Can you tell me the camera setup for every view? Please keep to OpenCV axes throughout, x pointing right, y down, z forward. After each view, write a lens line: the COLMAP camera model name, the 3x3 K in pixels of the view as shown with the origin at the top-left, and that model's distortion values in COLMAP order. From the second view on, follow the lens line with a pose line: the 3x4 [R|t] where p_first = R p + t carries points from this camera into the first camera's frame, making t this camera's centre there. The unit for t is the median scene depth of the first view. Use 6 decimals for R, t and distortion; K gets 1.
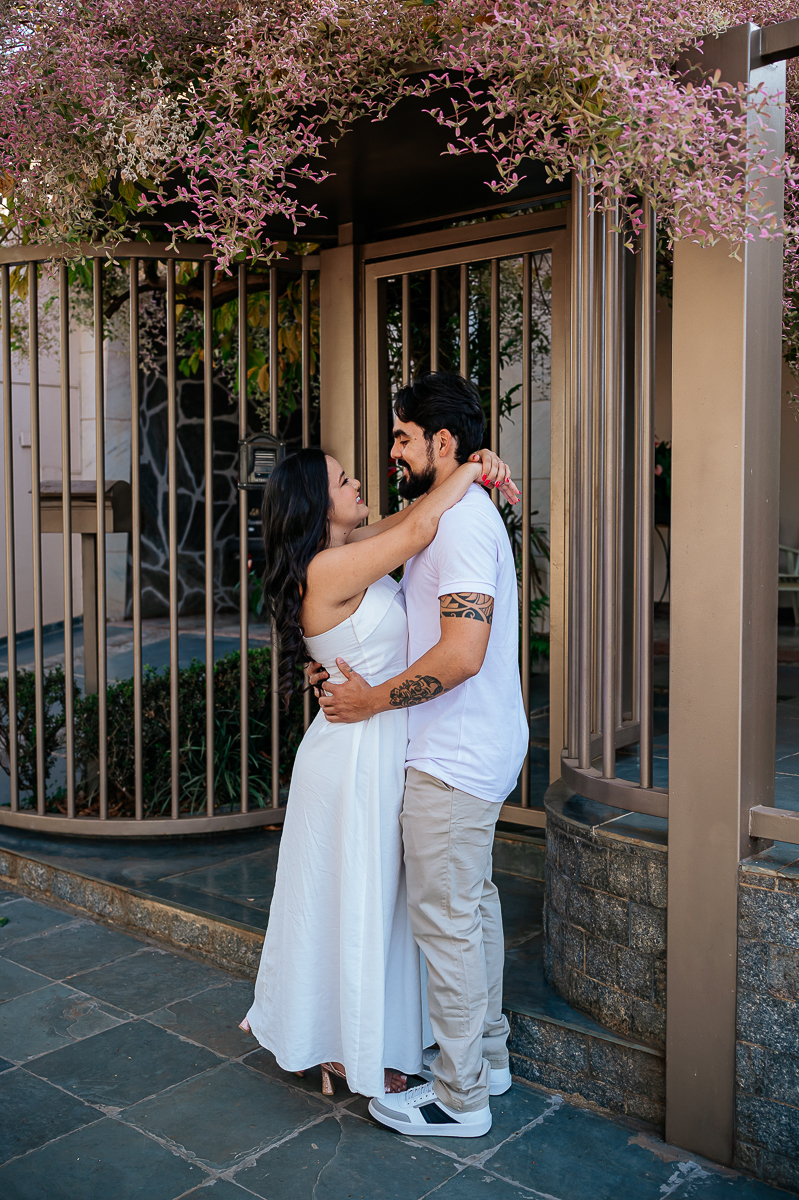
lens RADIAL K [[1203.9, 0, 377.2], [0, 1203.9, 563.4], [0, 0, 1]] dist [-0.071658, 0.109950]
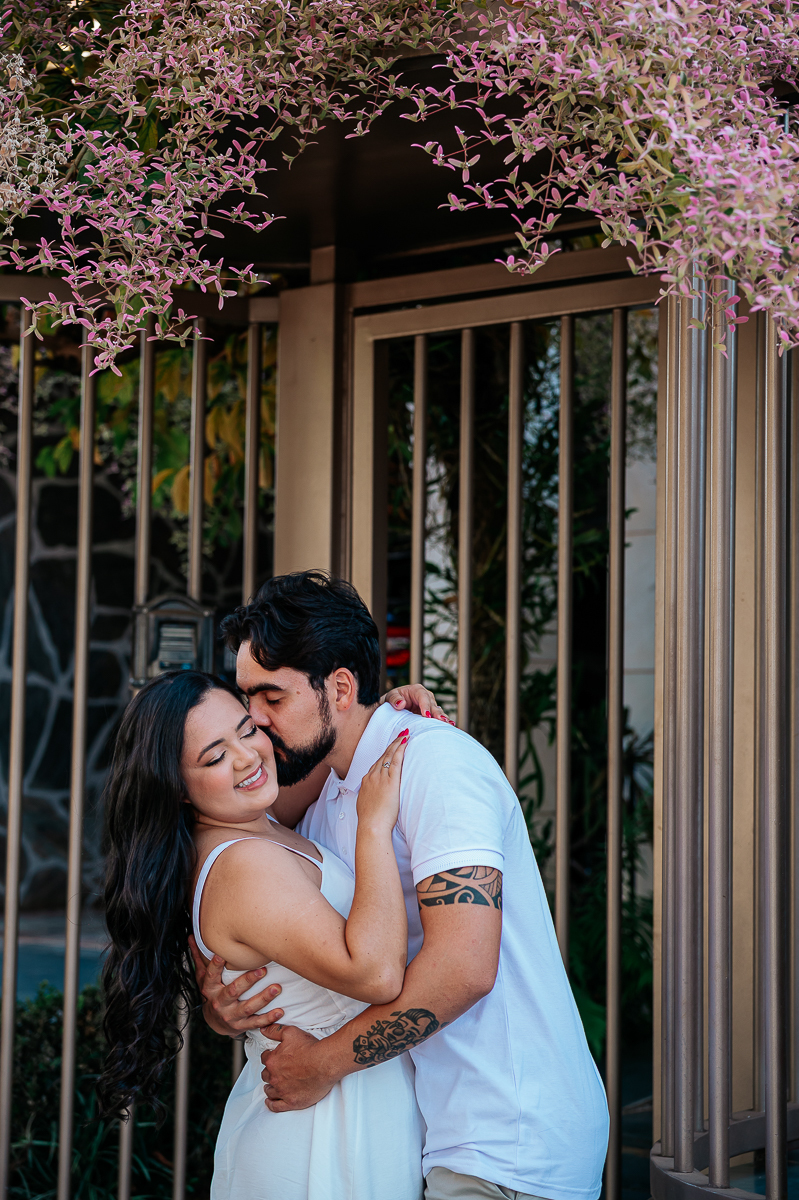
lens RADIAL K [[2312.1, 0, 400.2], [0, 2312.1, 572.0], [0, 0, 1]] dist [0.026252, 0.187856]
pose [[0.999803, 0.019401, -0.004275, 0.021632], [-0.019745, 0.994166, -0.106038, -0.001440], [0.002193, 0.106101, 0.994353, -0.139087]]
